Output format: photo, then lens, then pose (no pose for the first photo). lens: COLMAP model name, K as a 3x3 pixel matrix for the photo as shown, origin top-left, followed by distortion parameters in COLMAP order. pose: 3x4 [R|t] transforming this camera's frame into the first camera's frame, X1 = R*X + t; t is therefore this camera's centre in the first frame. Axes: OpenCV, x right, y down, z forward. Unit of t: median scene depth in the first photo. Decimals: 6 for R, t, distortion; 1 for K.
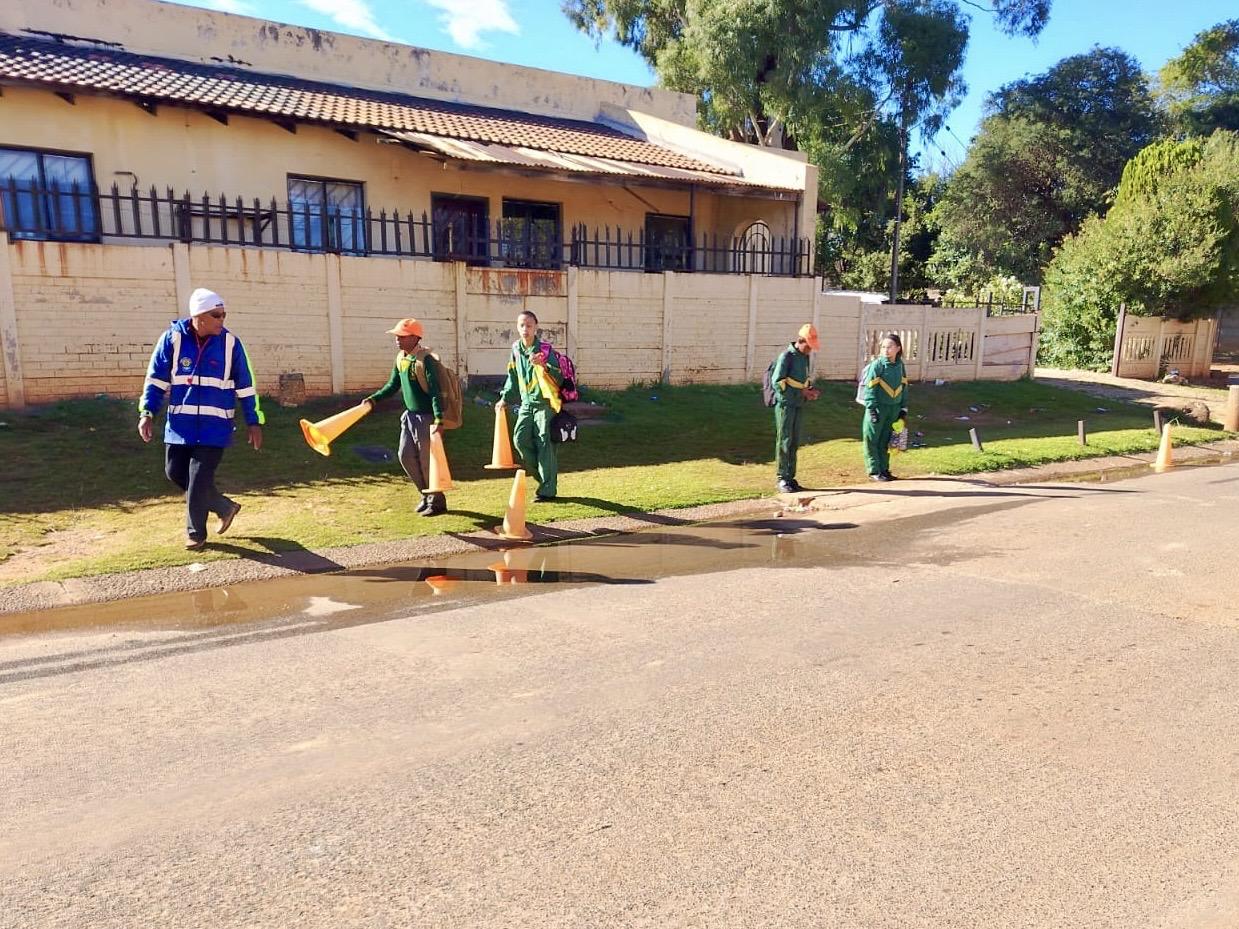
lens RADIAL K [[1103.9, 0, 651.2], [0, 1103.9, 589.9], [0, 0, 1]] dist [0.106640, -0.165170]
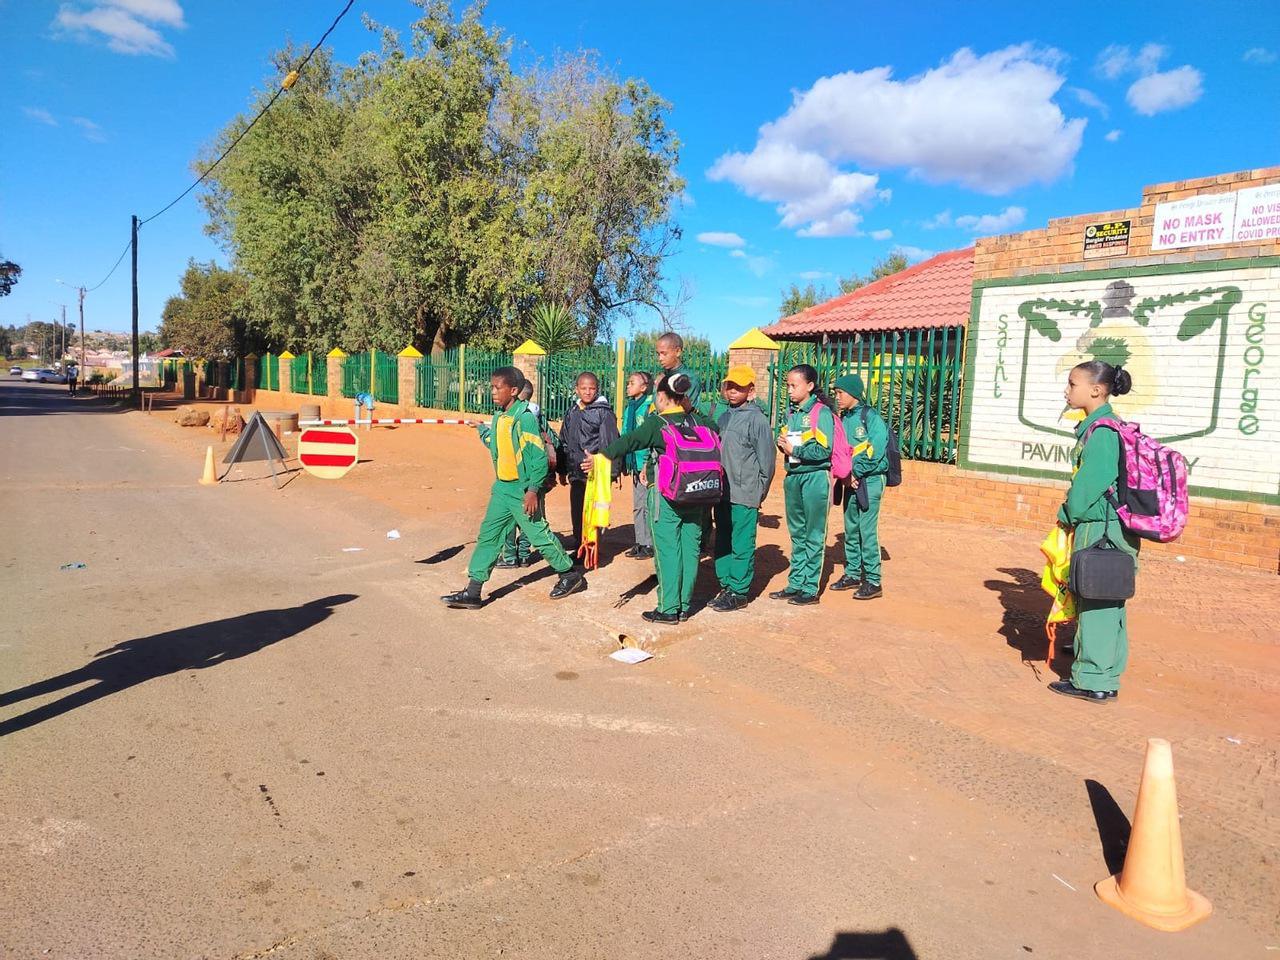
lens RADIAL K [[885.2, 0, 640.0], [0, 885.2, 480.0], [0, 0, 1]] dist [0.068599, -0.068589]
pose [[0.087682, -0.103245, 0.990784, 0.040811], [0.188671, 0.978333, 0.085251, -0.053931], [-0.978118, 0.179457, 0.105261, 0.245466]]
